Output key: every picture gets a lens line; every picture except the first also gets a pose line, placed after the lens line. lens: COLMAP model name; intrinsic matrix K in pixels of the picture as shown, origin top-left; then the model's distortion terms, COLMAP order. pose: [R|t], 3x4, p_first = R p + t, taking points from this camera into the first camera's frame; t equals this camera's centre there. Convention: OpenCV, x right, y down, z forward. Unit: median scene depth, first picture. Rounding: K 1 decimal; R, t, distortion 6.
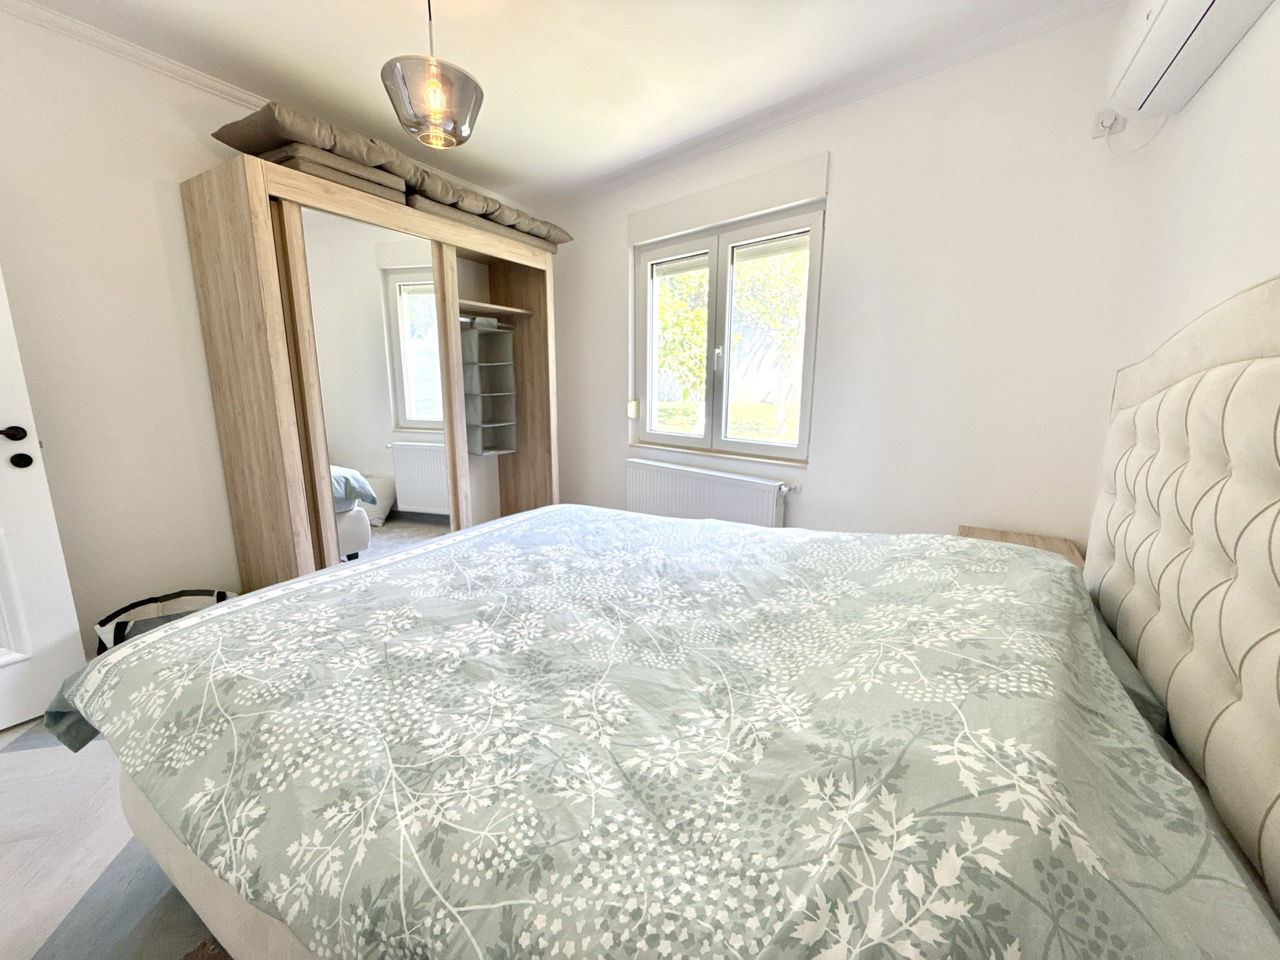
lens RADIAL K [[512.7, 0, 641.7], [0, 512.7, 484.2], [0, 0, 1]] dist [-0.001447, 0.000356]
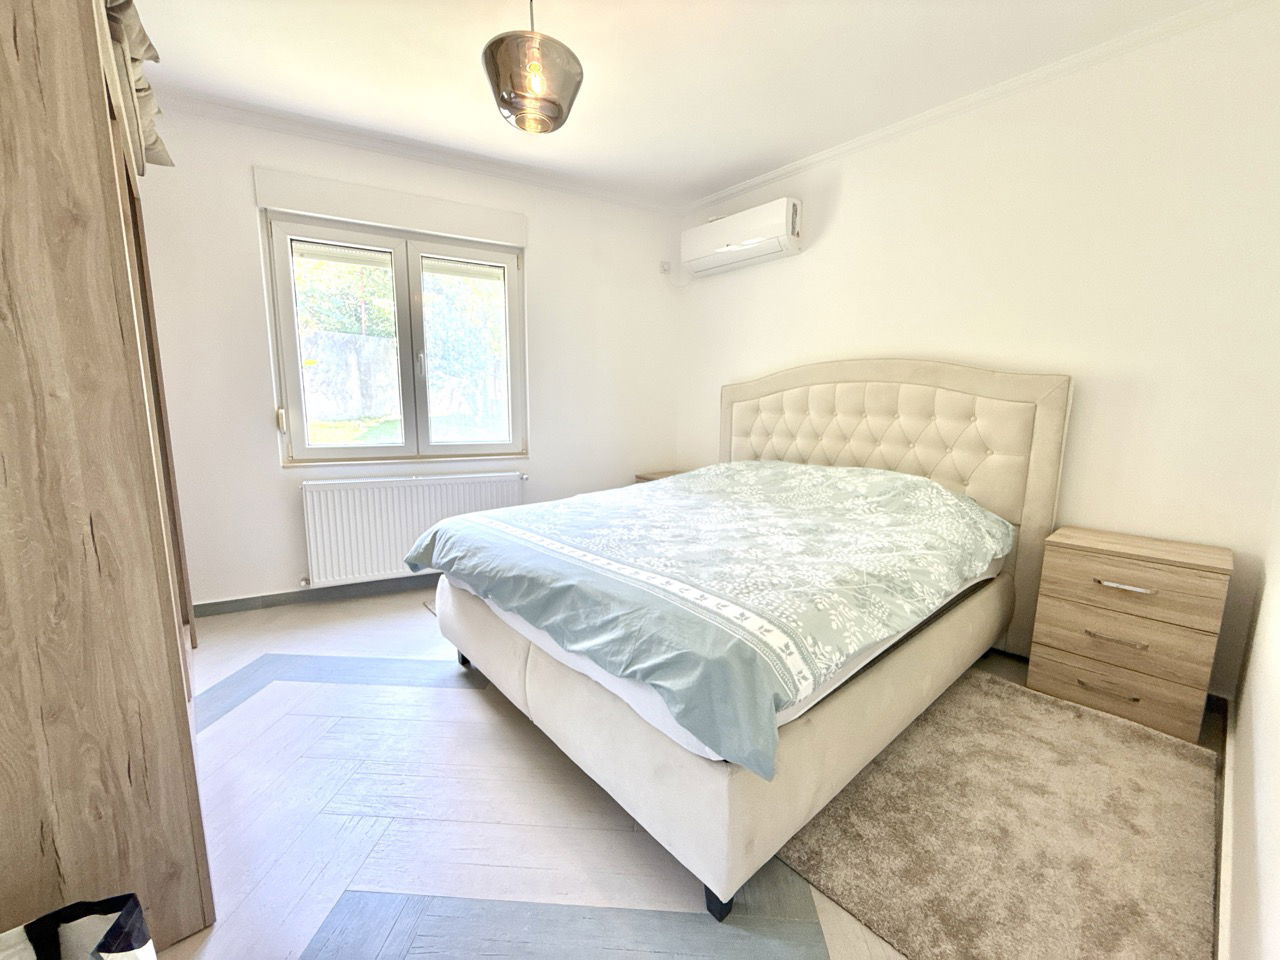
lens RADIAL K [[512.7, 0, 641.7], [0, 512.7, 484.2], [0, 0, 1]] dist [-0.001447, 0.000356]
pose [[0.299782, -0.144227, 0.943043, -0.782861], [0.176420, 0.979838, 0.093772, -0.037561], [-0.937554, 0.138260, 0.319183, 0.350579]]
